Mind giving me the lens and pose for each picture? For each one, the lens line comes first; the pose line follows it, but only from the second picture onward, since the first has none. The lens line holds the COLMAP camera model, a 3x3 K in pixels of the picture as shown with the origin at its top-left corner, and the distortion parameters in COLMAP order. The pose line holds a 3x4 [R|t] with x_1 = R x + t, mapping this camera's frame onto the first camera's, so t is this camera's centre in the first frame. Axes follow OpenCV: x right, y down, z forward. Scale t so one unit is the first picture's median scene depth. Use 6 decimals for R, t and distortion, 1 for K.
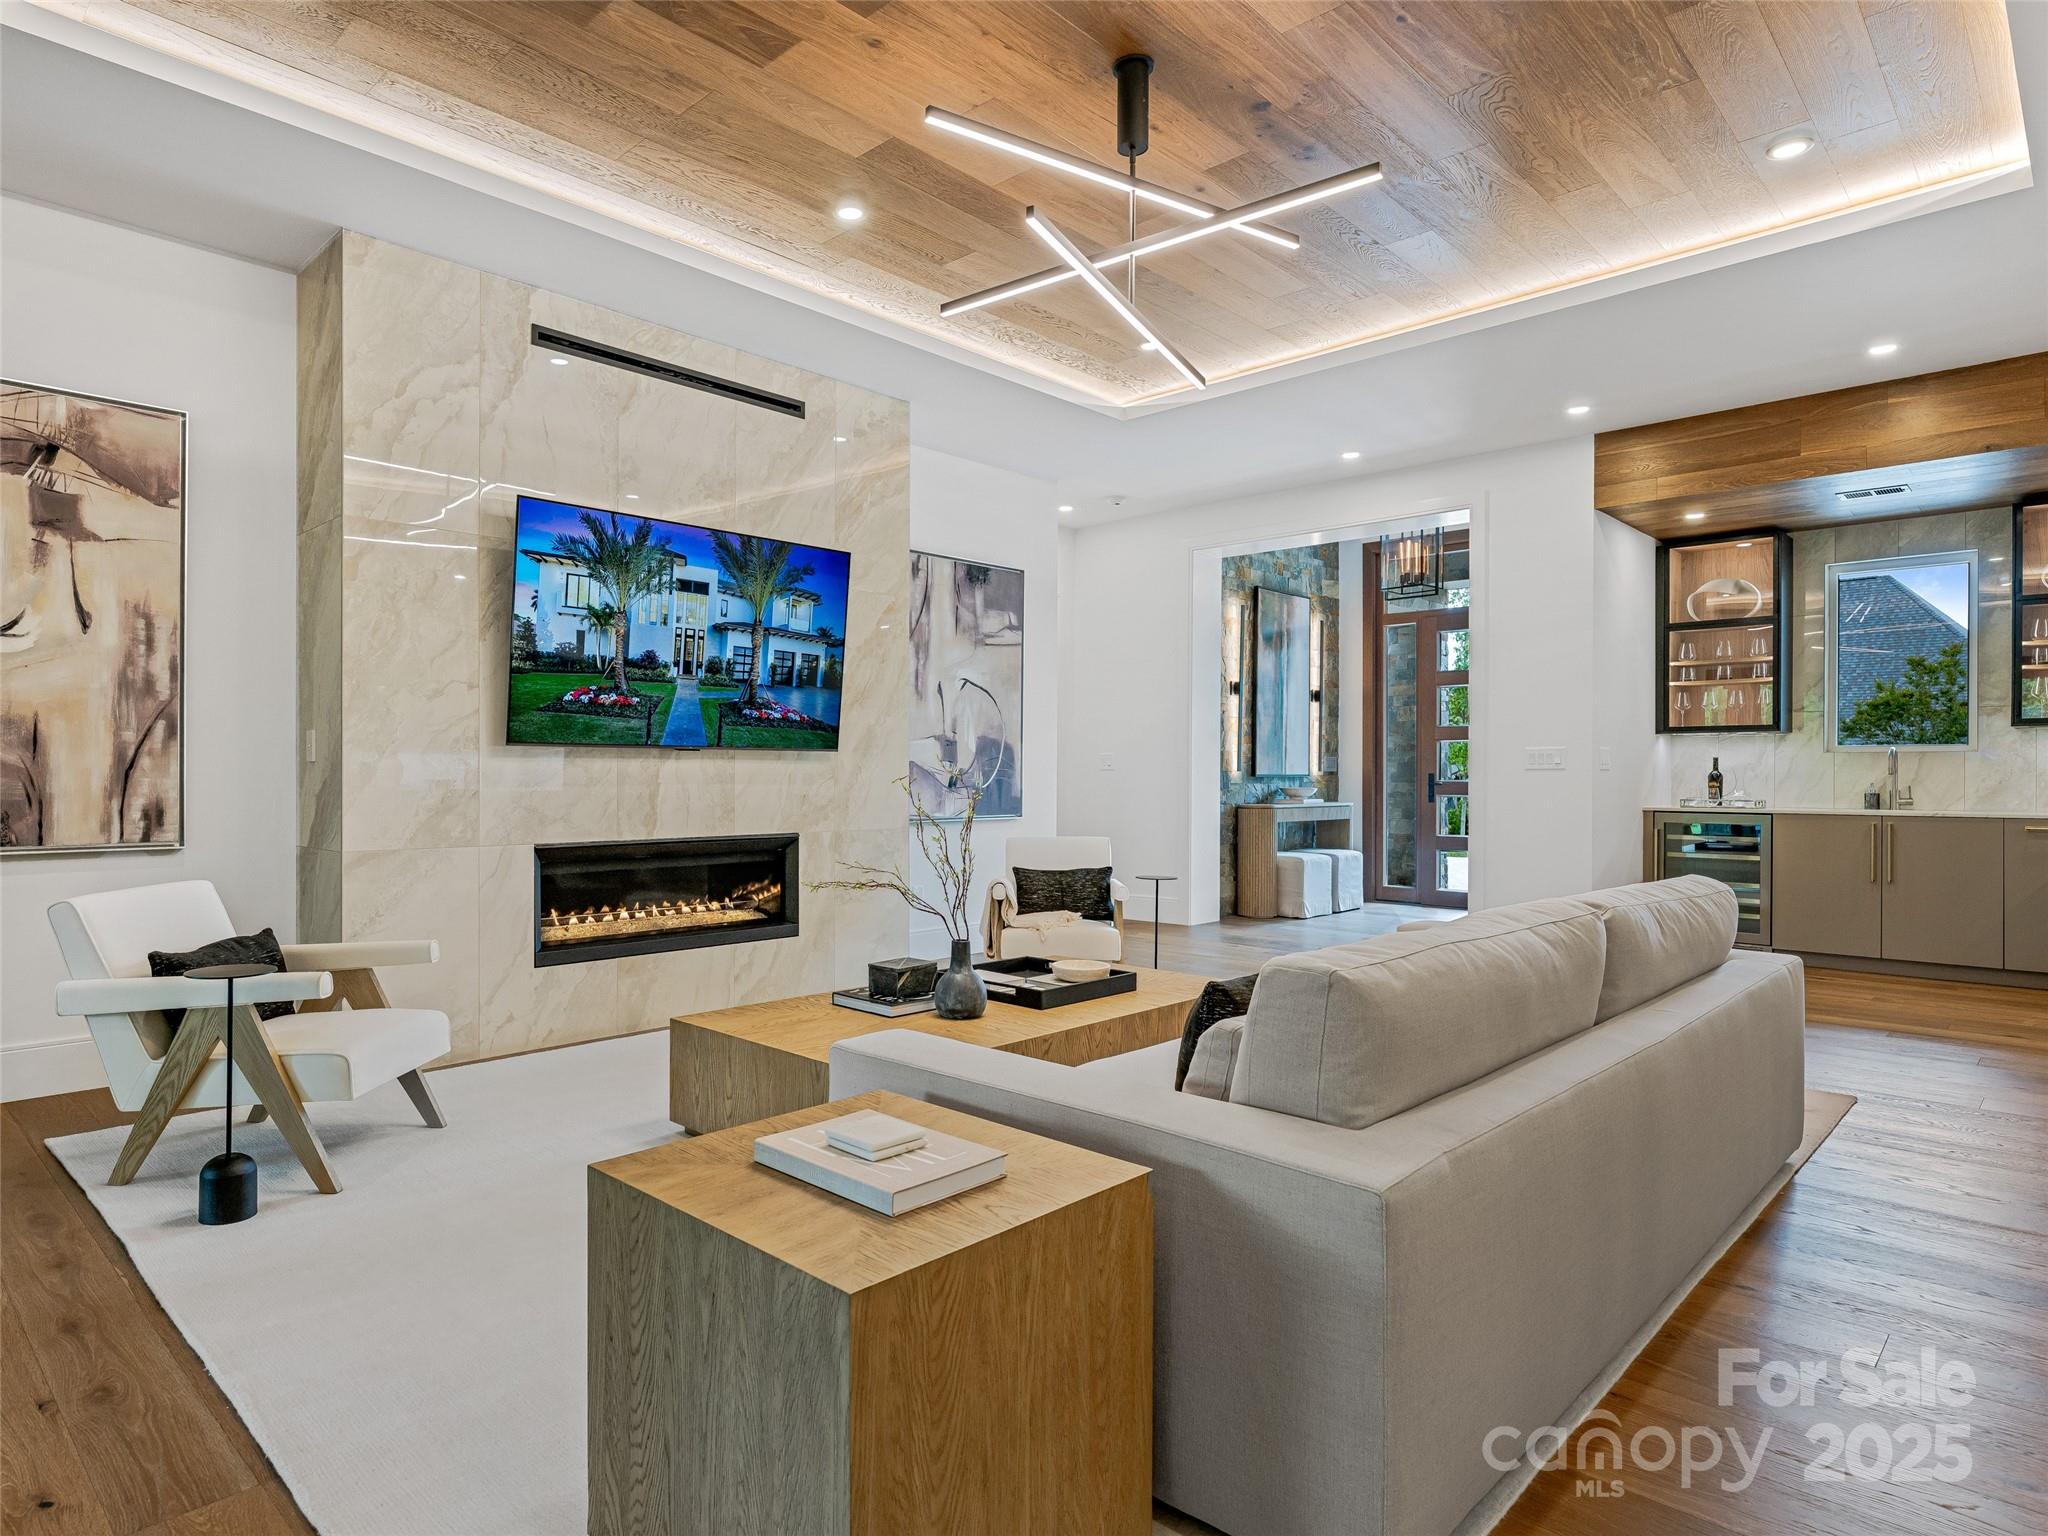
lens RADIAL K [[1177.4, 0, 907.9], [0, 1177.4, 773.7], [0, 0, 1]] dist [-0.000456, -0.000397]
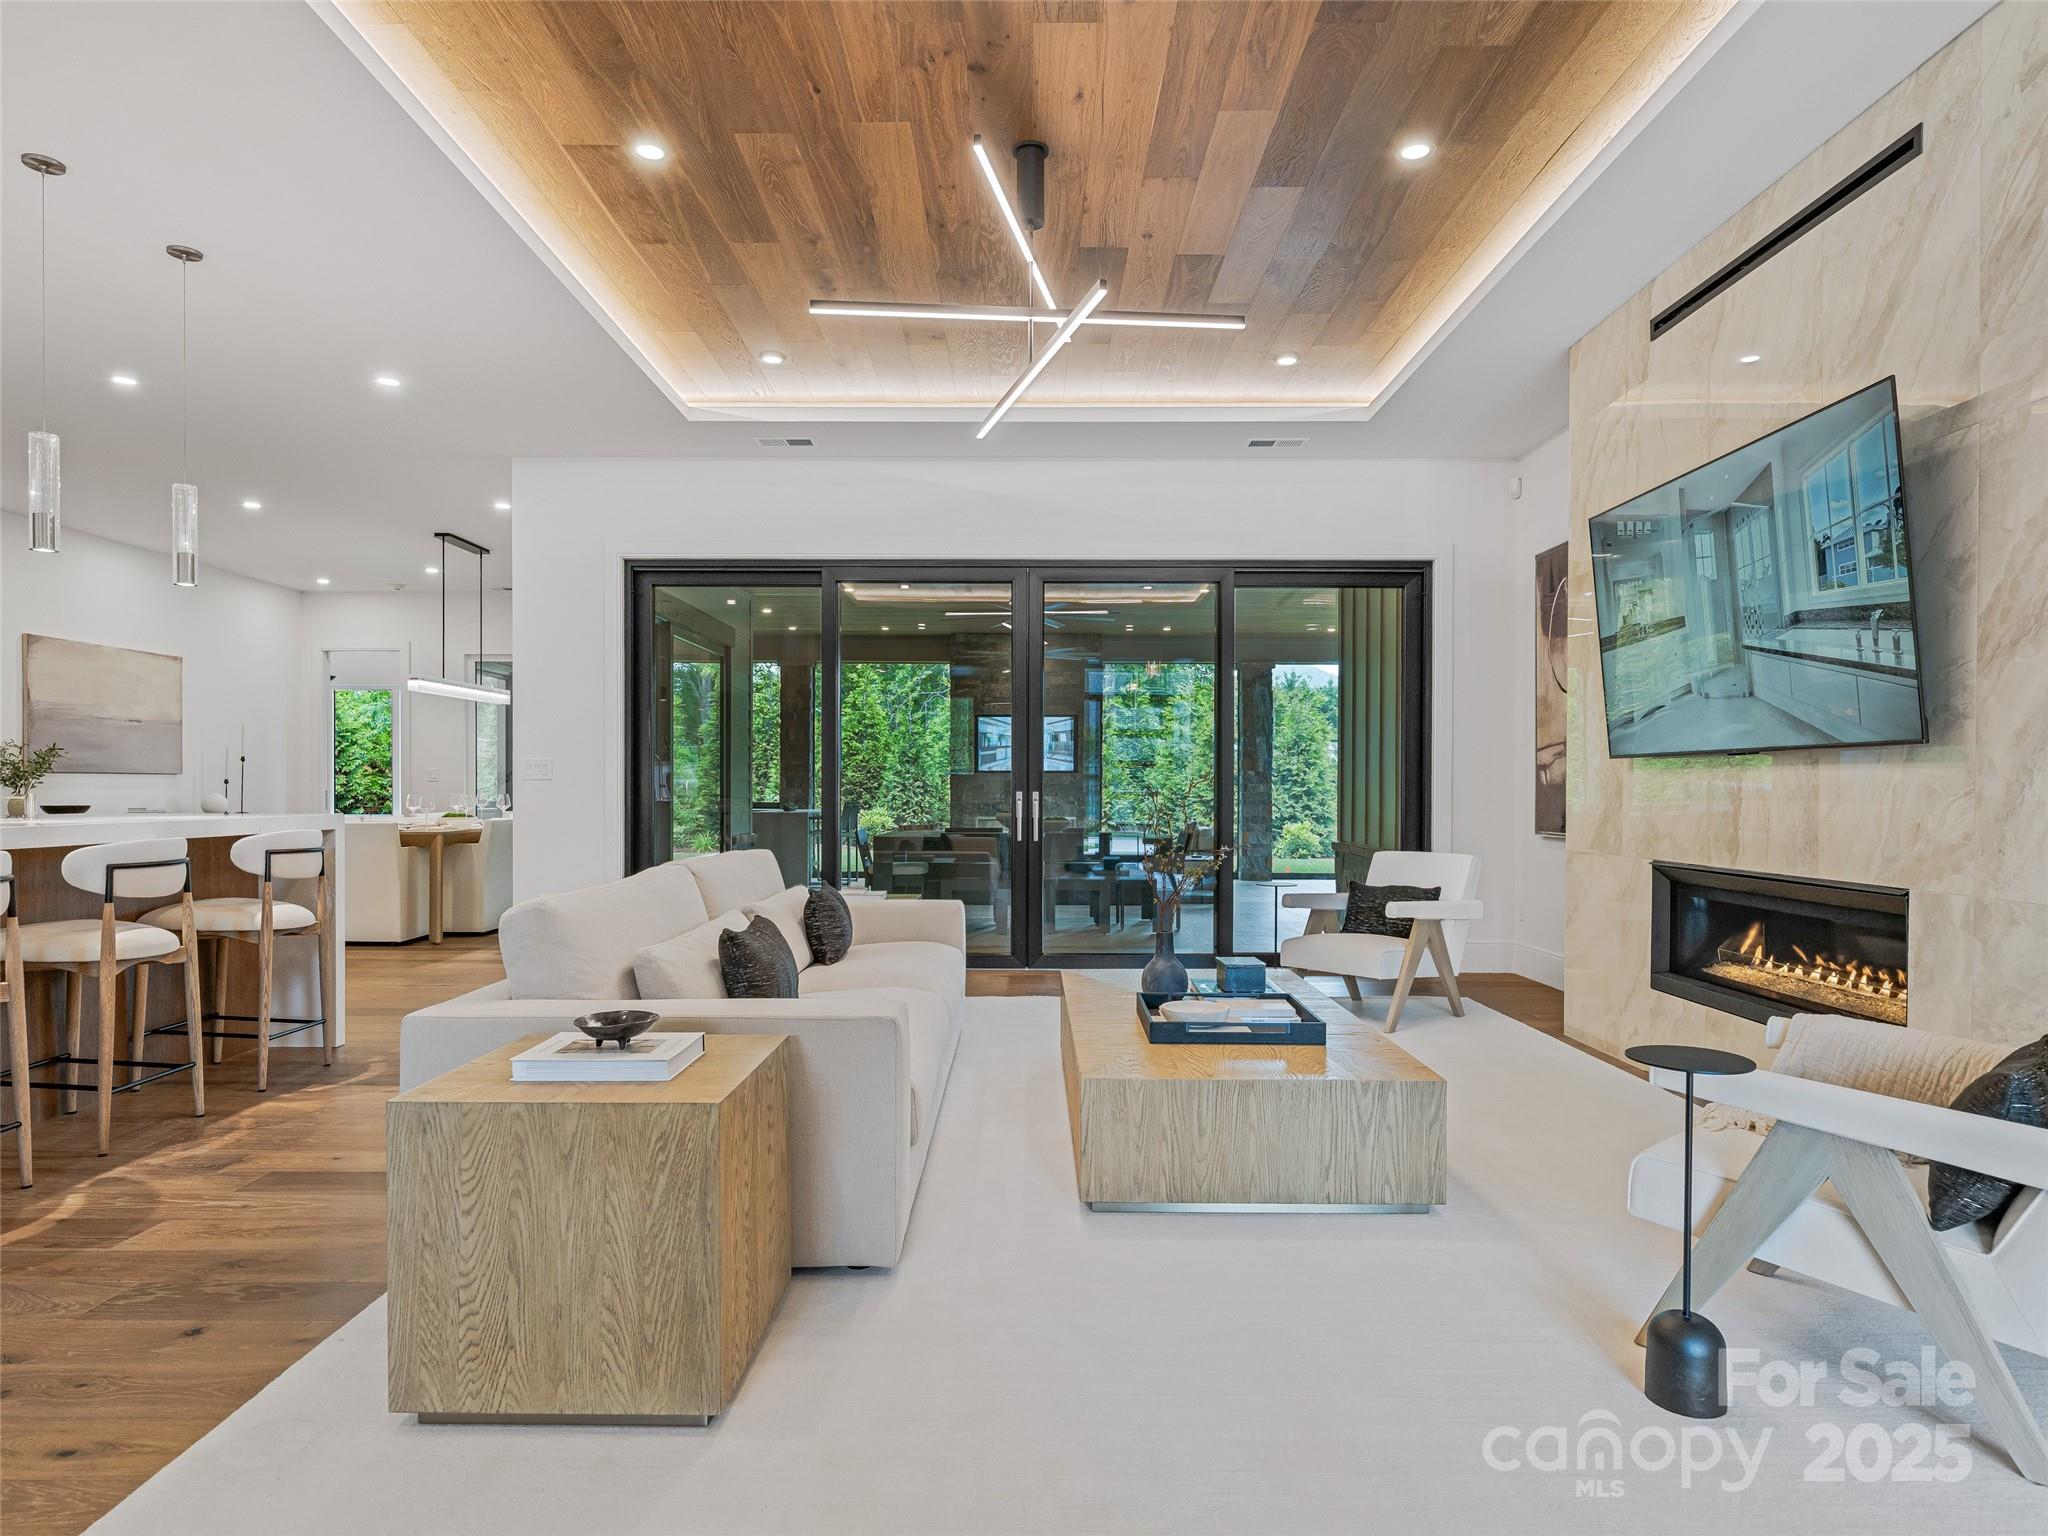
lens RADIAL K [[1200.5, 0, 1019.5], [0, 1200.5, 798.8], [0, 0, 1]] dist [-0.001830, -0.000793]
pose [[-0.695670, 0.002603, -0.718357, 0.728905], [-0.005295, 0.999948, 0.008751, 0.004329], [0.718342, 0.009891, -0.695620, 1.280923]]
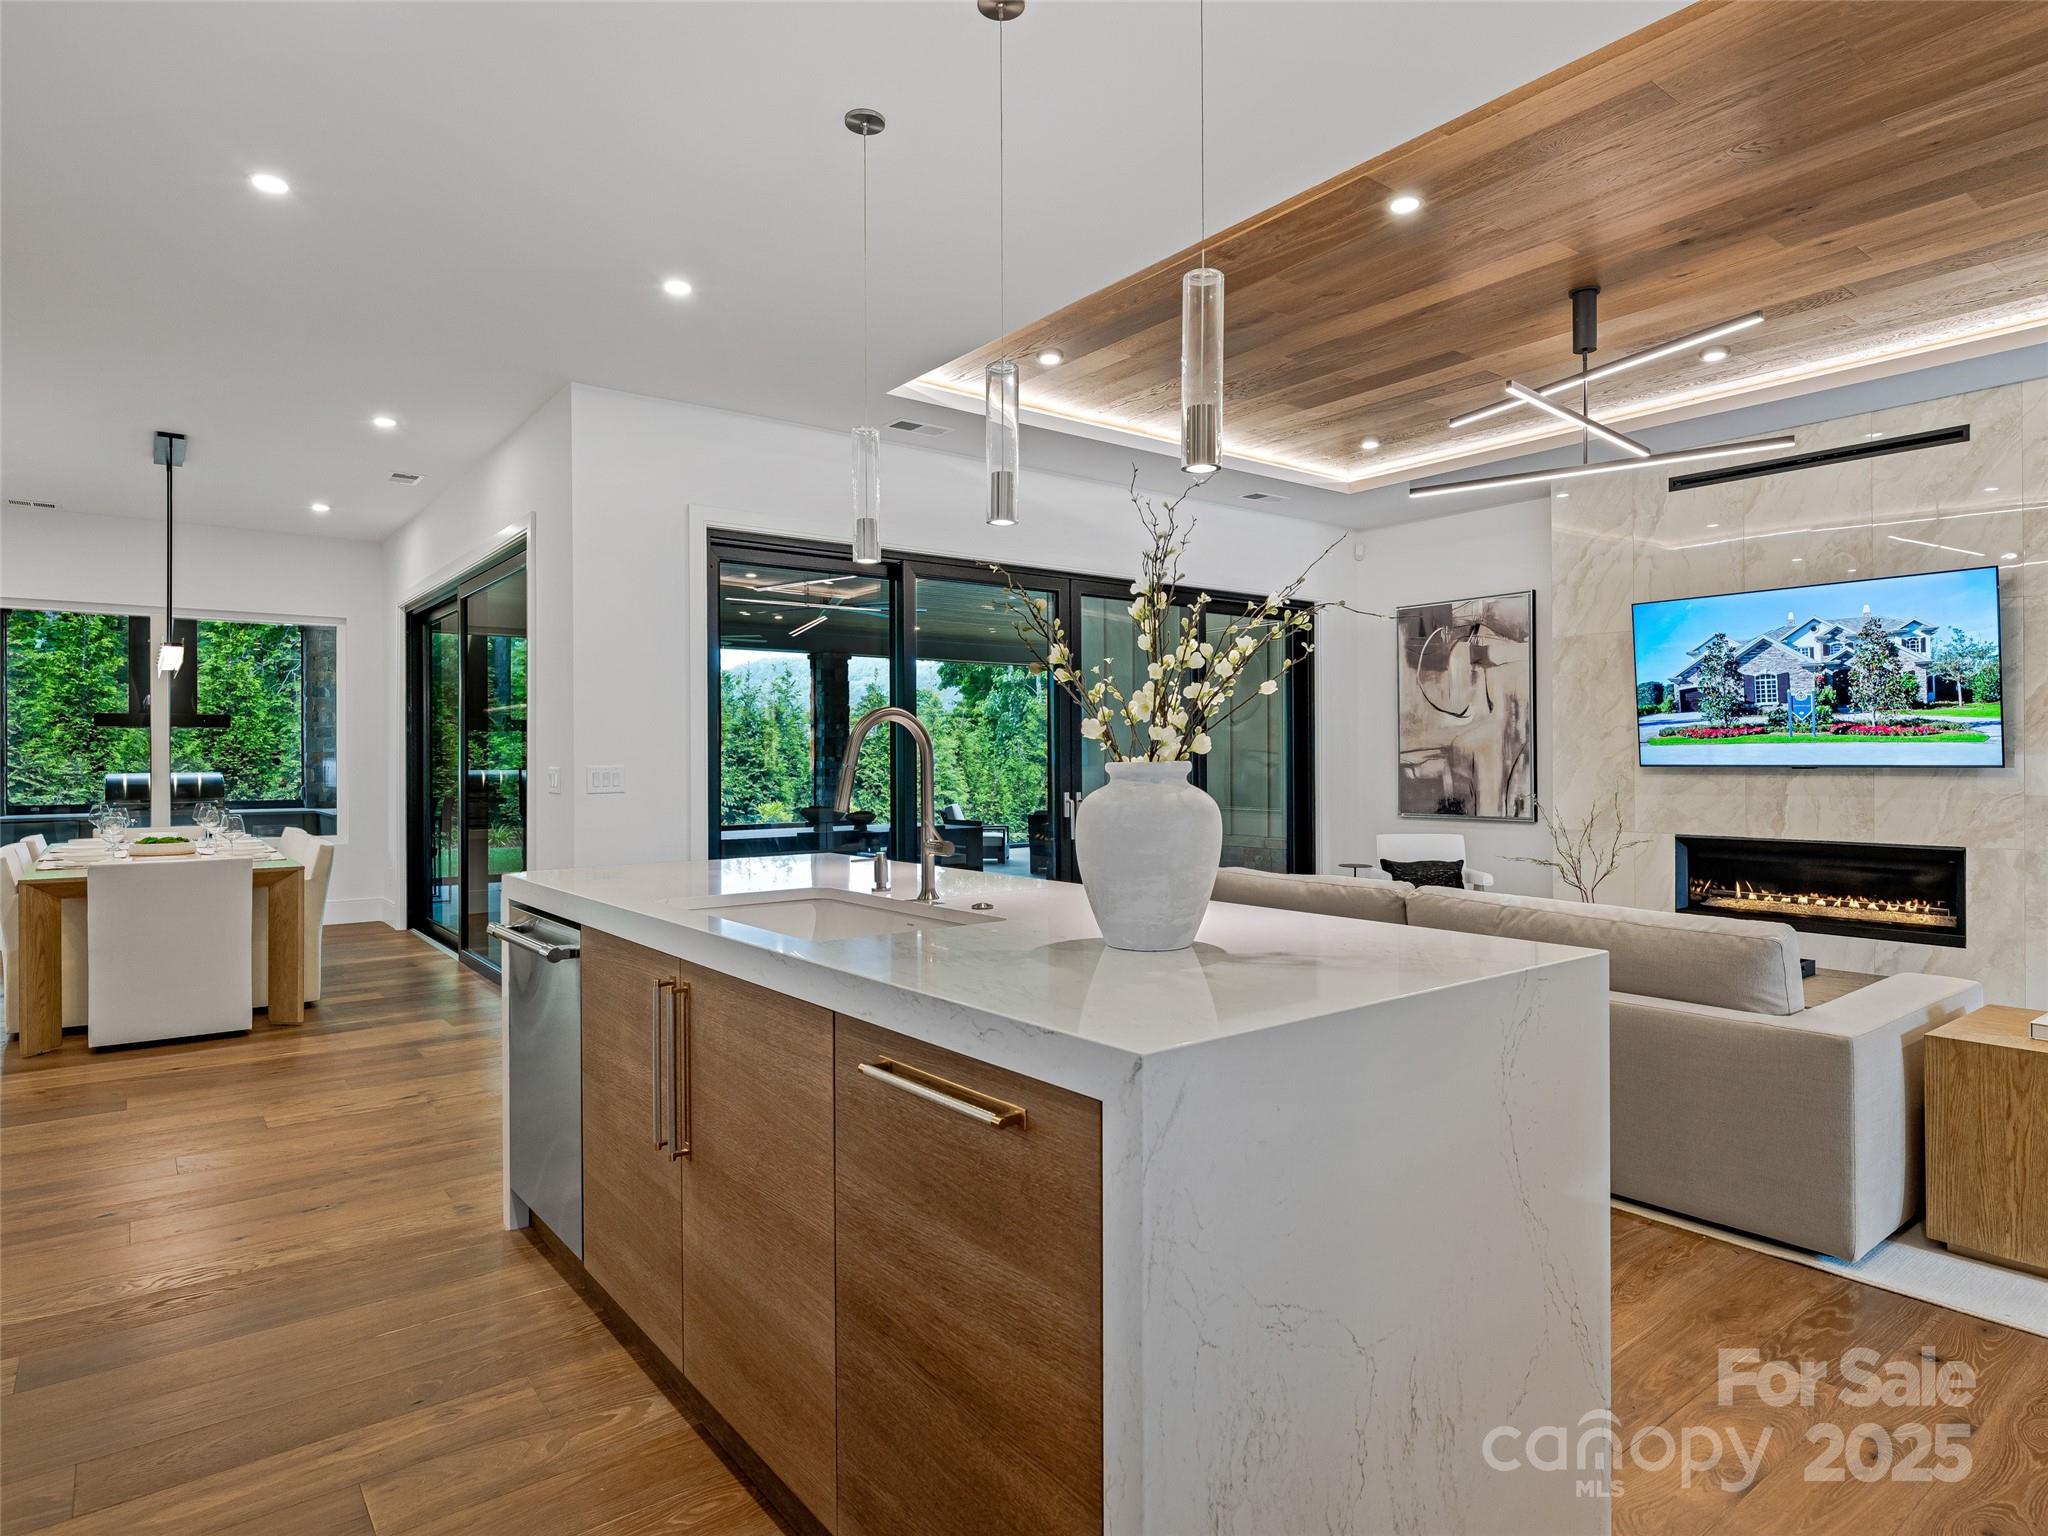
lens RADIAL K [[1155.7, 0, 1023.3], [0, 1155.7, 758.2], [0, 0, 1]] dist [0.001495, -0.001072]
pose [[-0.106625, -0.001787, -0.994298, 1.162536], [0.004176, 0.999989, -0.002245, -0.033273], [0.994291, -0.004392, -0.106616, 0.344354]]
